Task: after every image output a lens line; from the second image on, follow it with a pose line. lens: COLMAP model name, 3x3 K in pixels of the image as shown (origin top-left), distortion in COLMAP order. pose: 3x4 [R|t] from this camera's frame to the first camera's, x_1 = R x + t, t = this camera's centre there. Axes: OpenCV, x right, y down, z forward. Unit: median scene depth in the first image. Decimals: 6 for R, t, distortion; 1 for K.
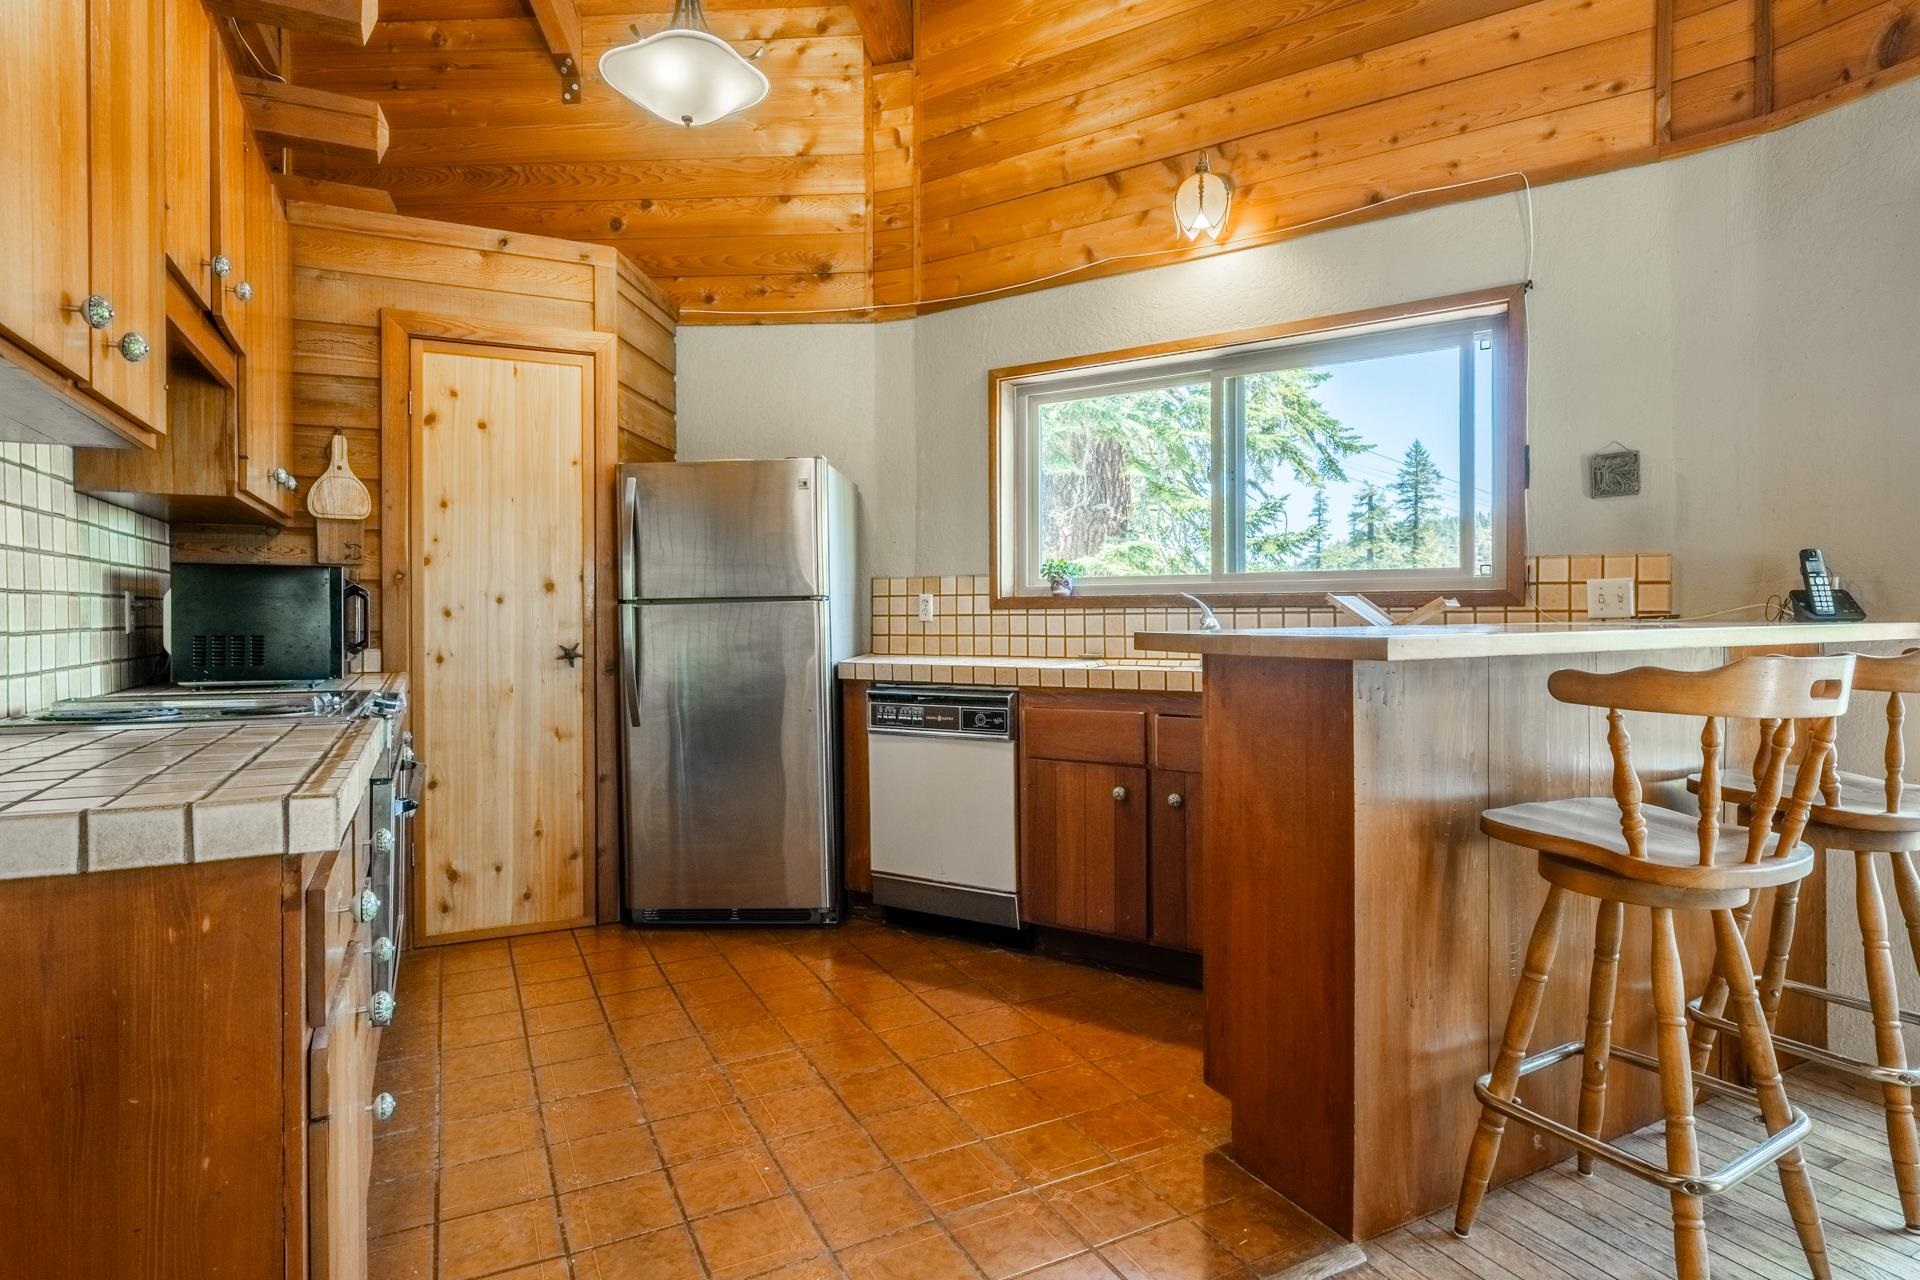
lens RADIAL K [[1017.4, 0, 956.6], [0, 1017.4, 620.6], [0, 0, 1]] dist [-0.005941, -0.001642]
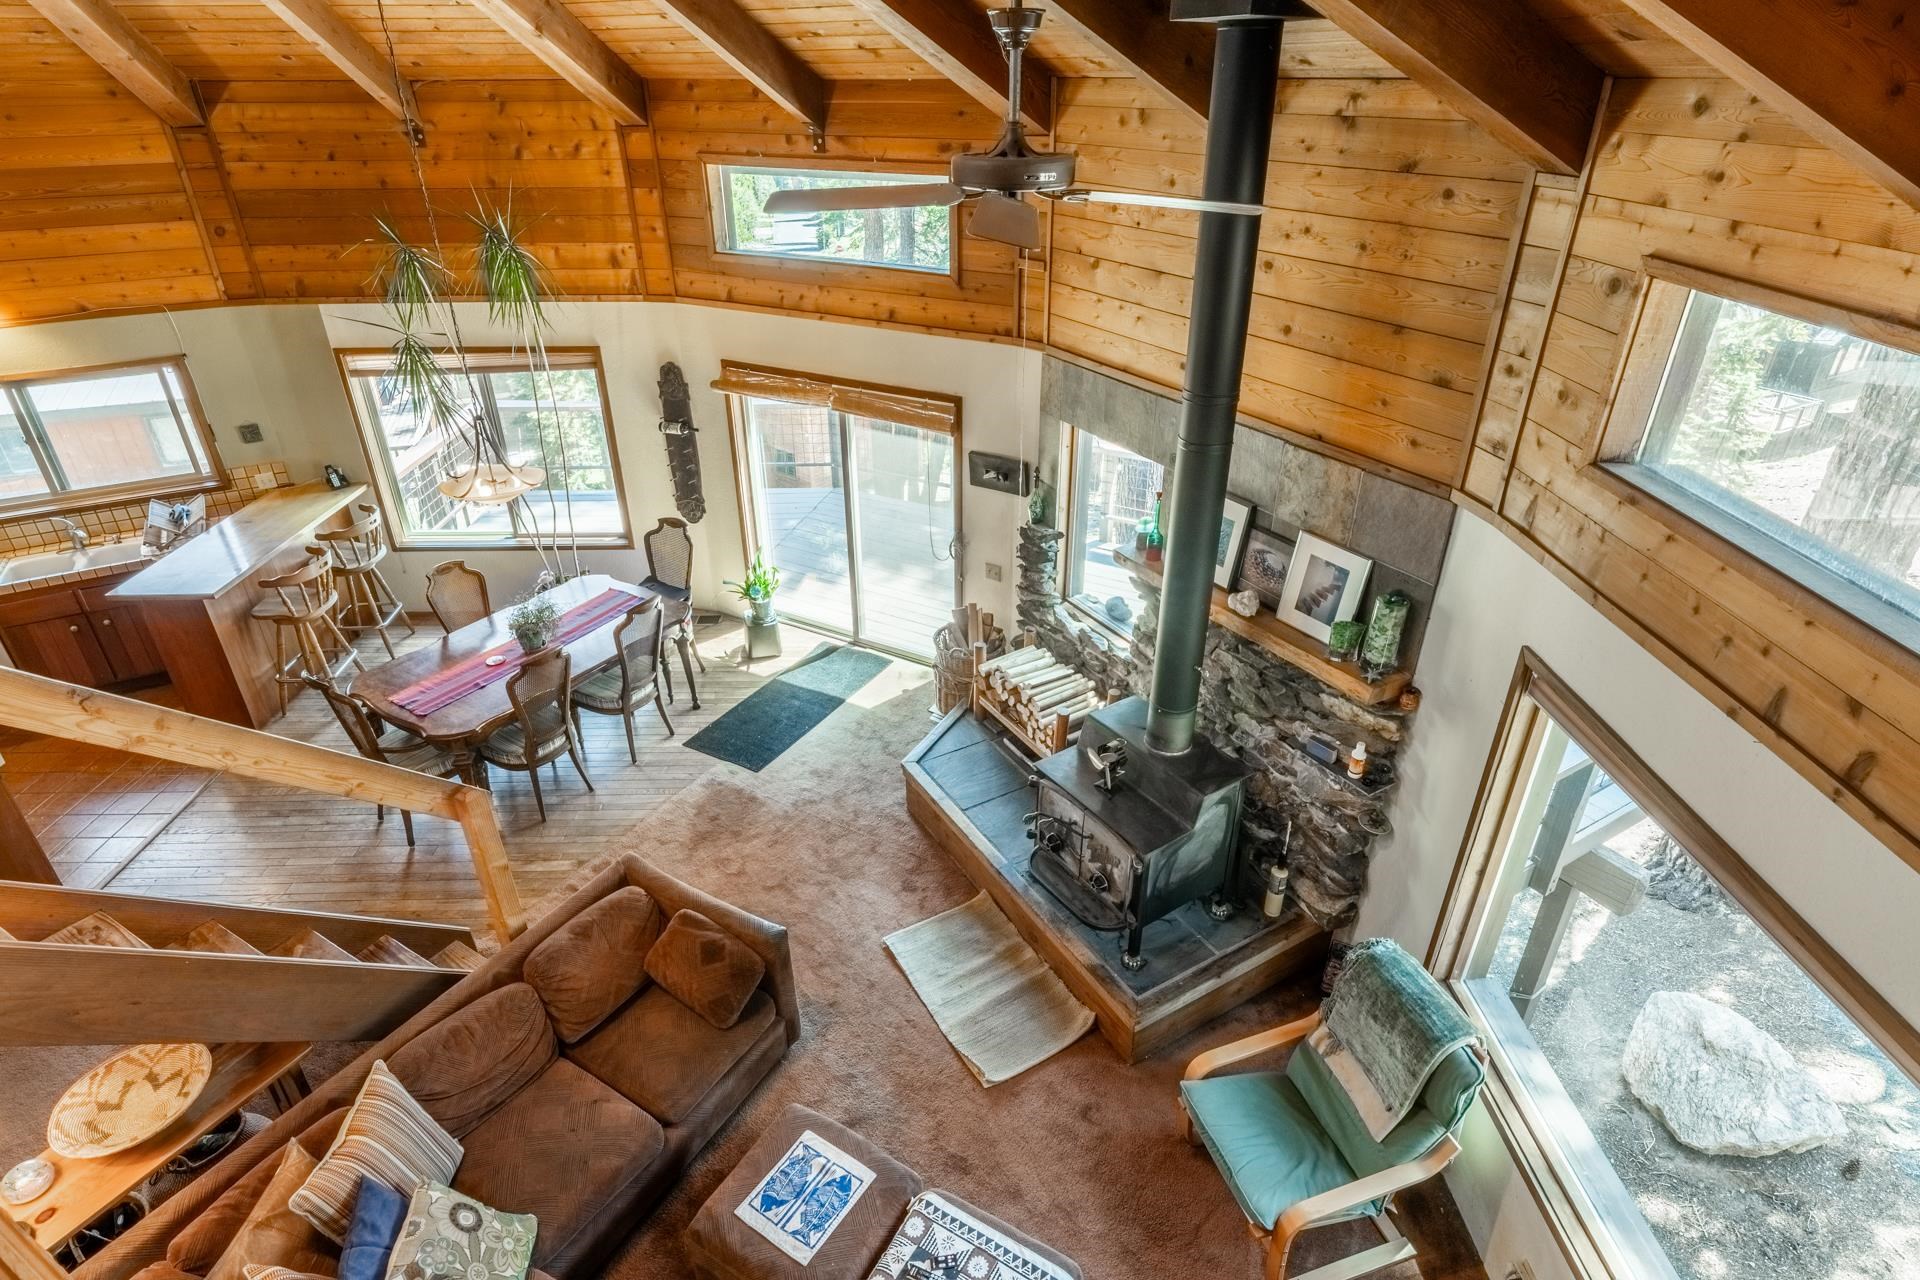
lens RADIAL K [[1002.0, 0, 958.9], [0, 1002.0, 627.0], [0, 0, 1]] dist [-0.000458, -0.000282]
pose [[0.436671, -0.429104, 0.790689, -0.609843], [0.007565, 0.880633, 0.473738, -0.719188], [-0.899589, -0.200886, 0.387793, -1.326777]]
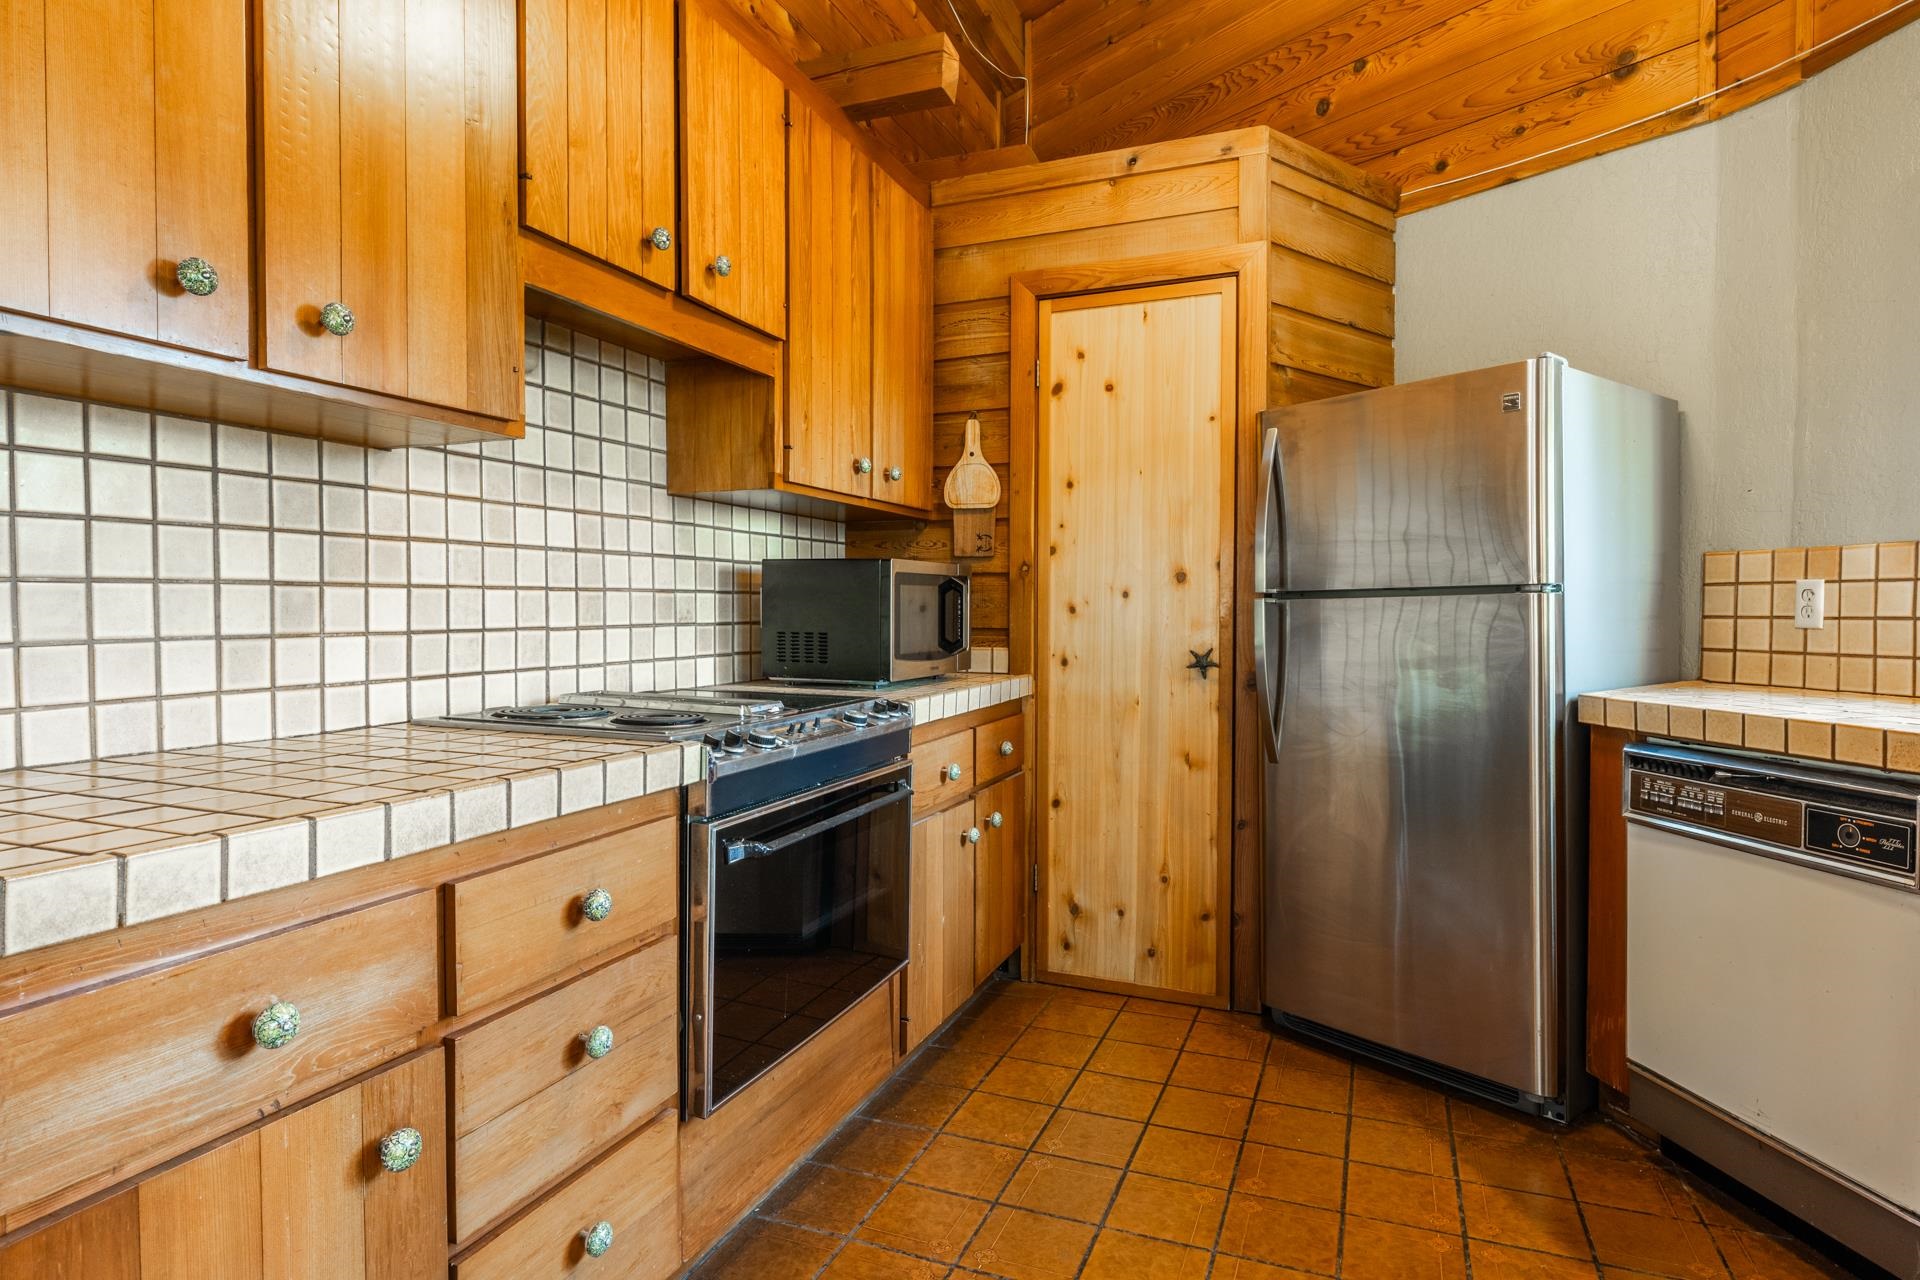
lens RADIAL K [[1042.9, 0, 963.9], [0, 1042.9, 629.9], [0, 0, 1]] dist [-0.004390, -0.001243]
pose [[0.661822, 0.020864, -0.749371, 0.107138], [-0.009008, 0.999762, 0.019880, -0.006566], [0.749607, -0.006407, 0.661852, 0.334339]]
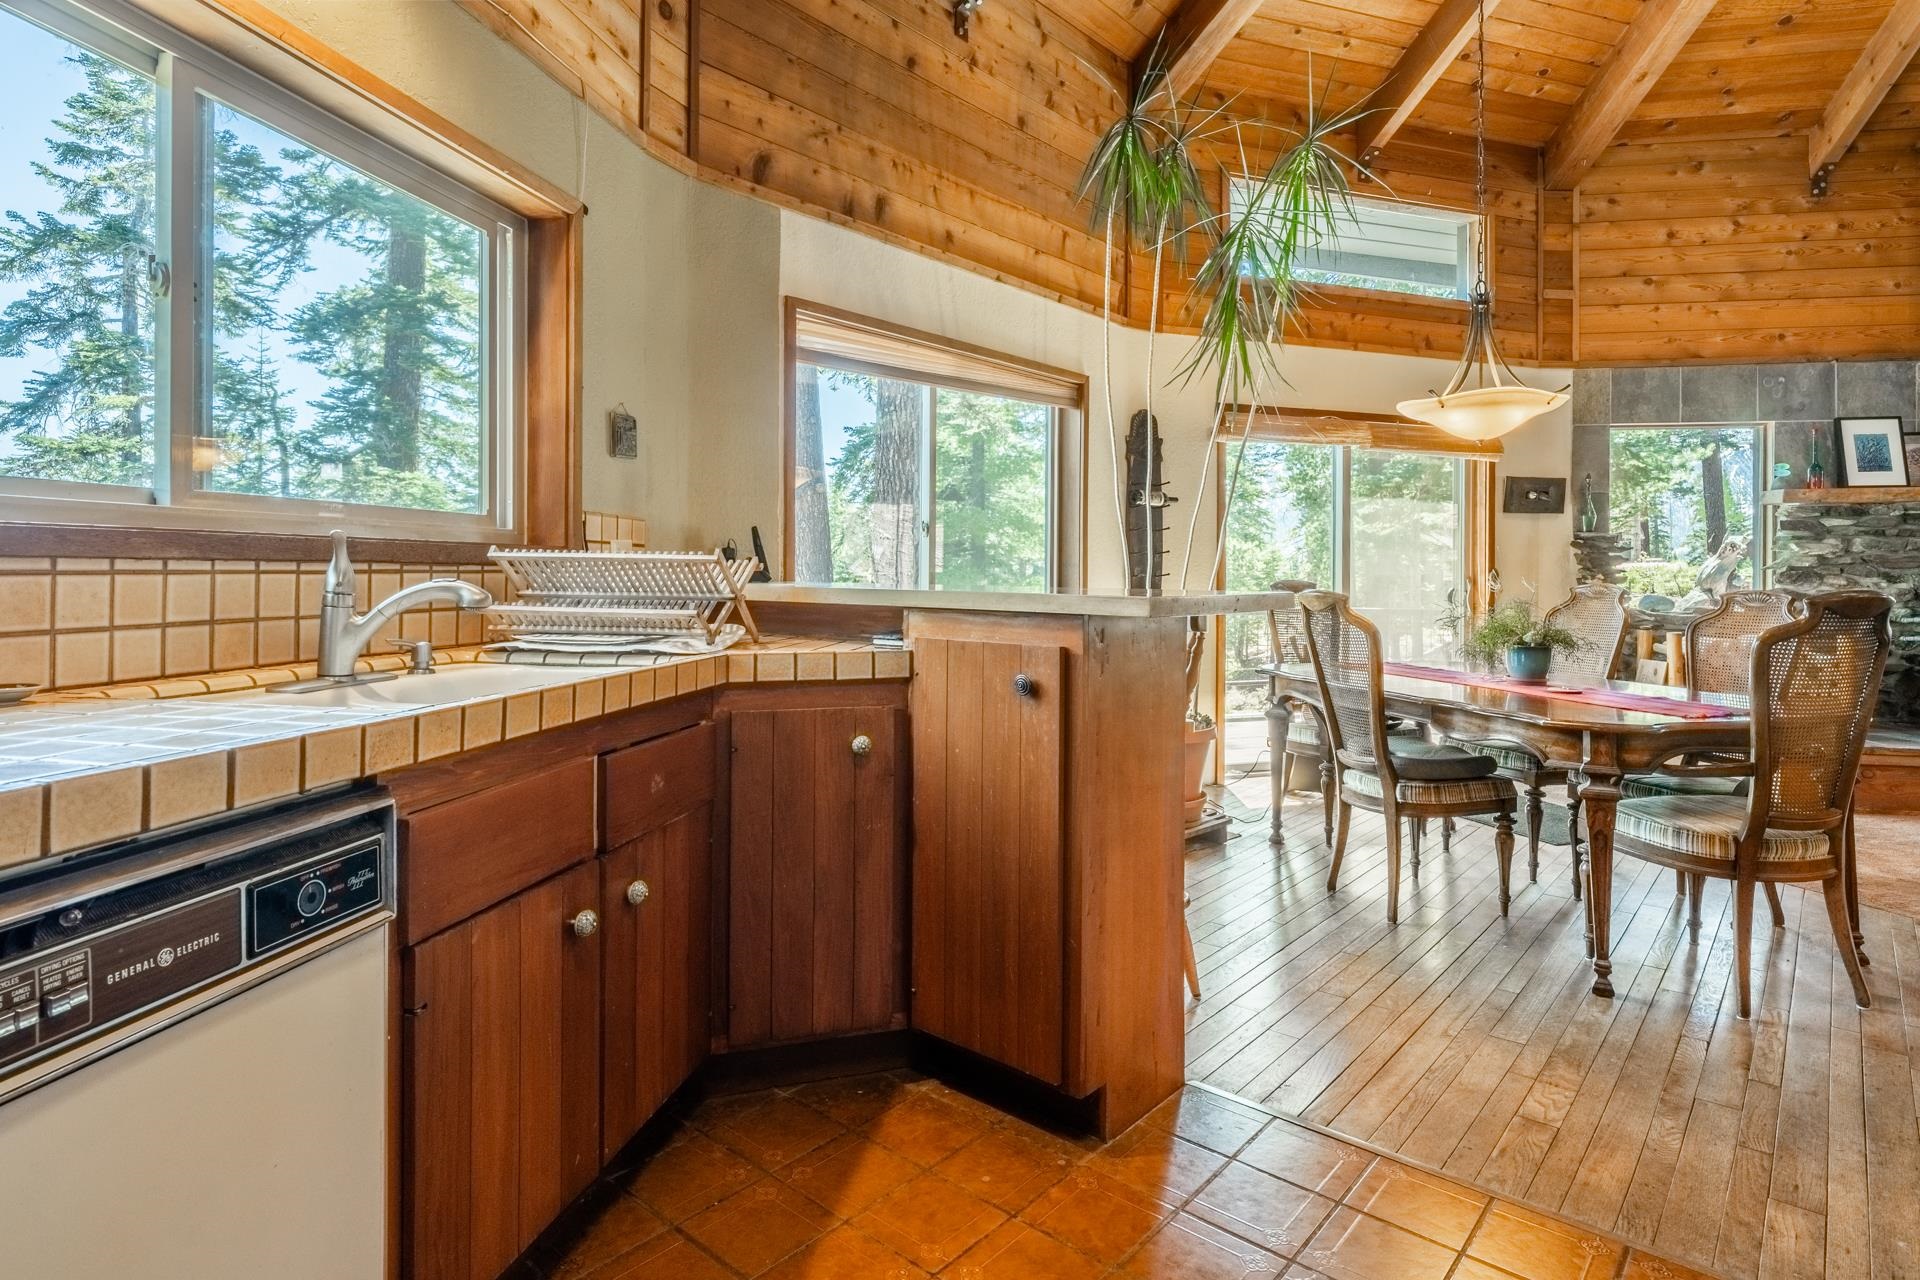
lens RADIAL K [[1032.0, 0, 967.3], [0, 1032.0, 568.1], [0, 0, 1]] dist [-0.004332, -0.000906]
pose [[-0.386724, 0.008653, 0.922155, -0.342514], [0.005064, 0.999961, -0.007259, -0.004454], [-0.922182, 0.001862, -0.386752, 0.881935]]
